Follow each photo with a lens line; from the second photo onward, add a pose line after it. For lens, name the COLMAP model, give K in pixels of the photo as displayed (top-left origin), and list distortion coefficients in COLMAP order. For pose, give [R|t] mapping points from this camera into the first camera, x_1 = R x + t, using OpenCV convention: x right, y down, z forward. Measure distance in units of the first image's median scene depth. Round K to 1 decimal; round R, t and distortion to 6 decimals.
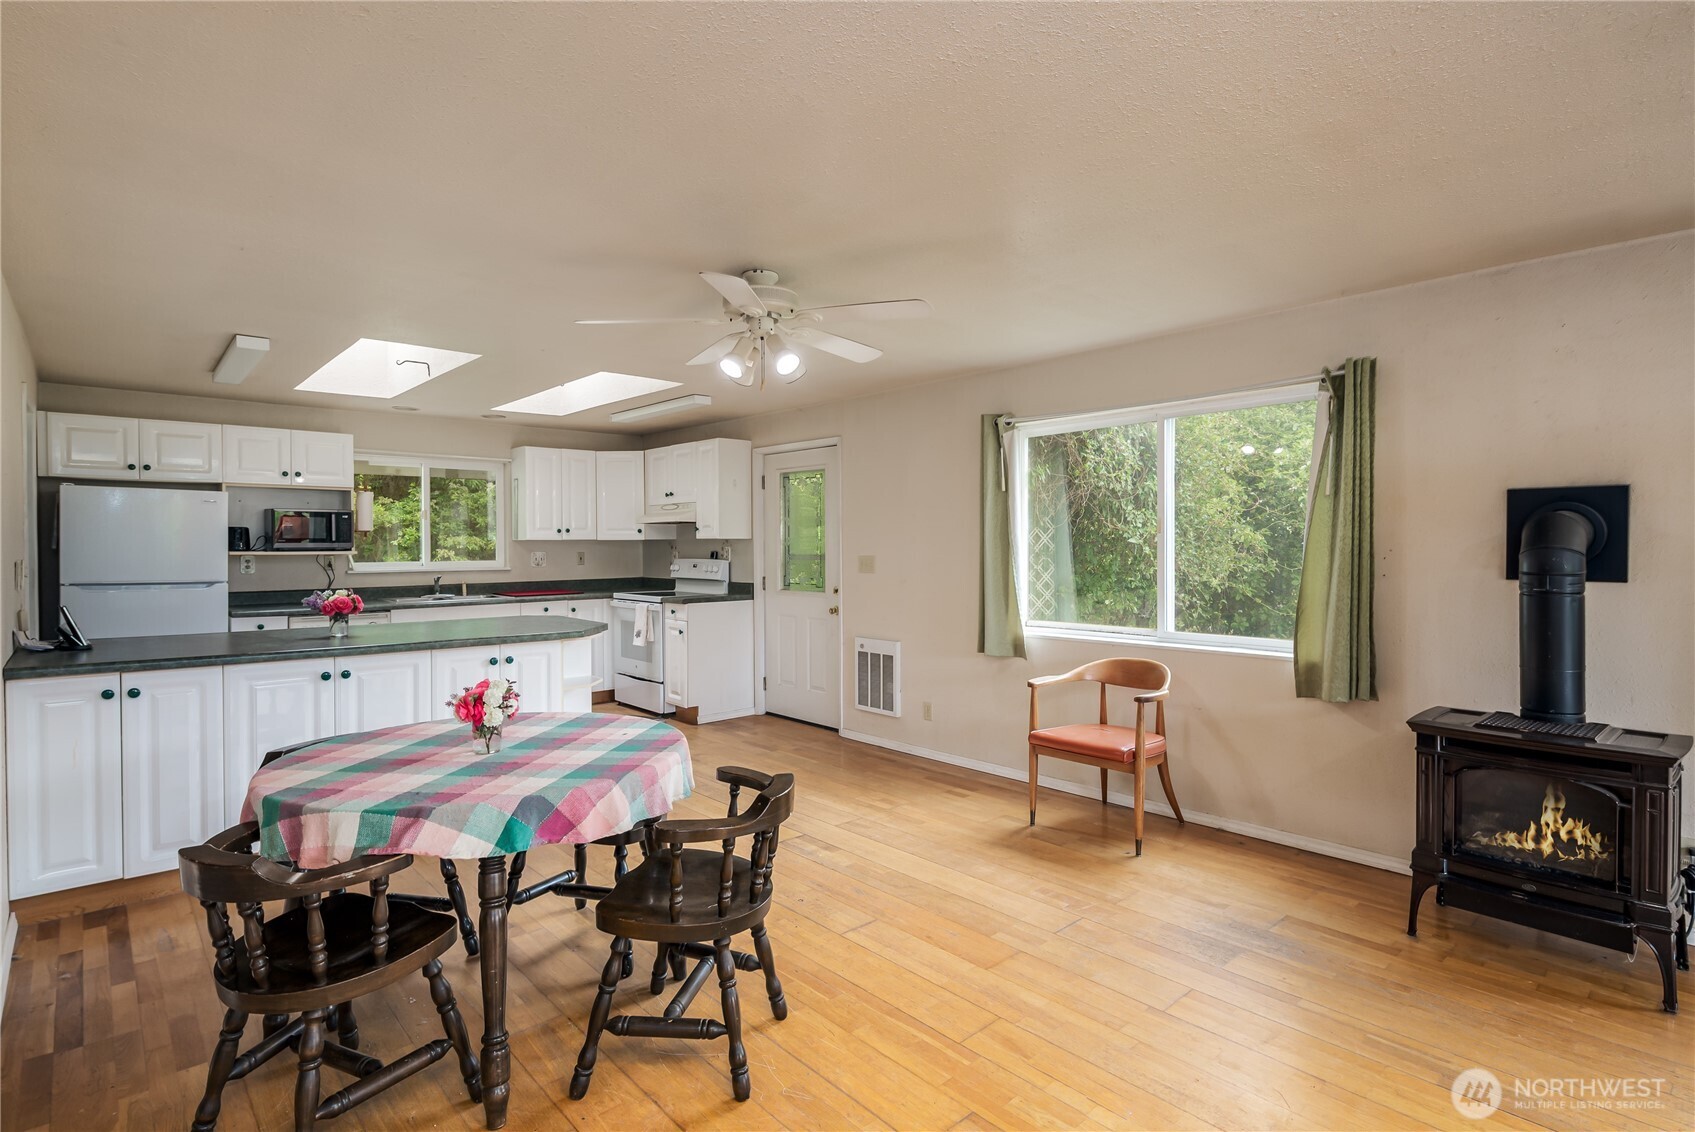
lens RADIAL K [[848.1, 0, 850.5], [0, 848.1, 556.4], [0, 0, 1]] dist [-0.013036, 0.000060]
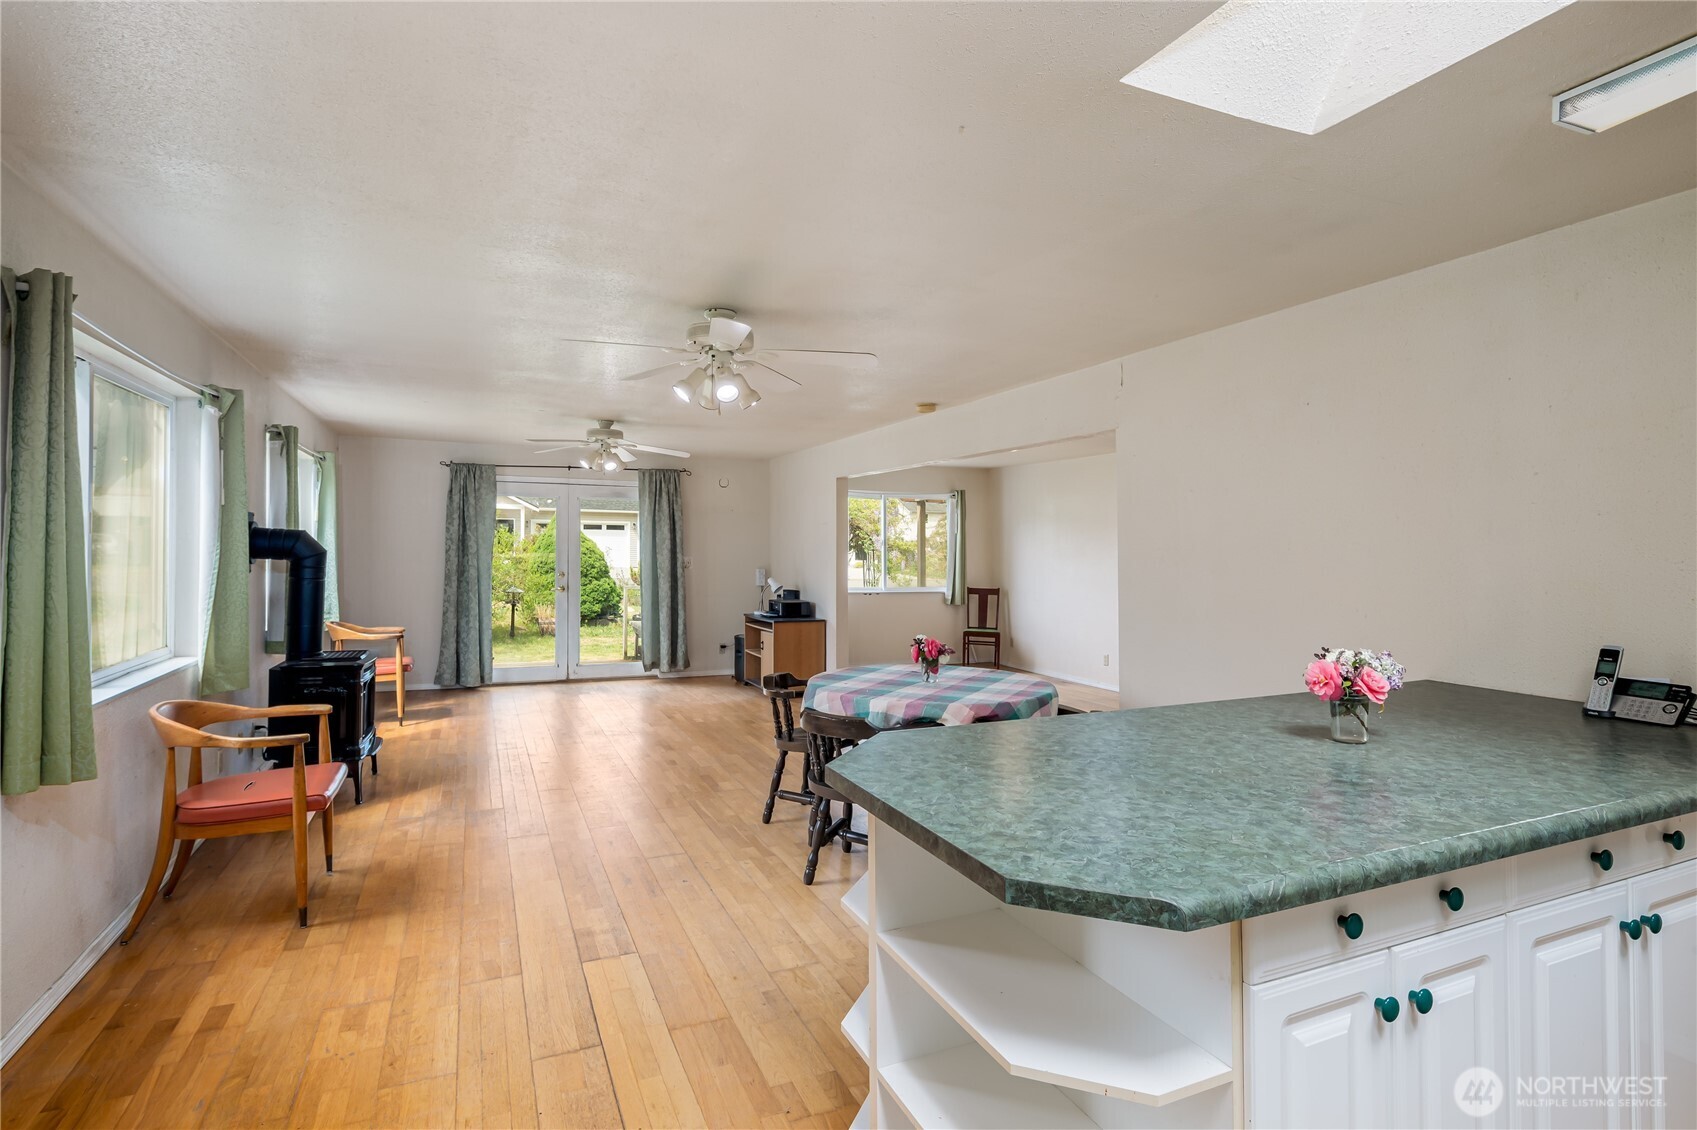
lens RADIAL K [[849.1, 0, 852.2], [0, 849.1, 560.5], [0, 0, 1]] dist [-0.013036, 0.000060]
pose [[-0.954007, 0.001355, 0.299781, -0.788303], [0.007151, 0.999808, 0.018237, -0.023944], [-0.299698, 0.019542, -0.953834, 2.637671]]
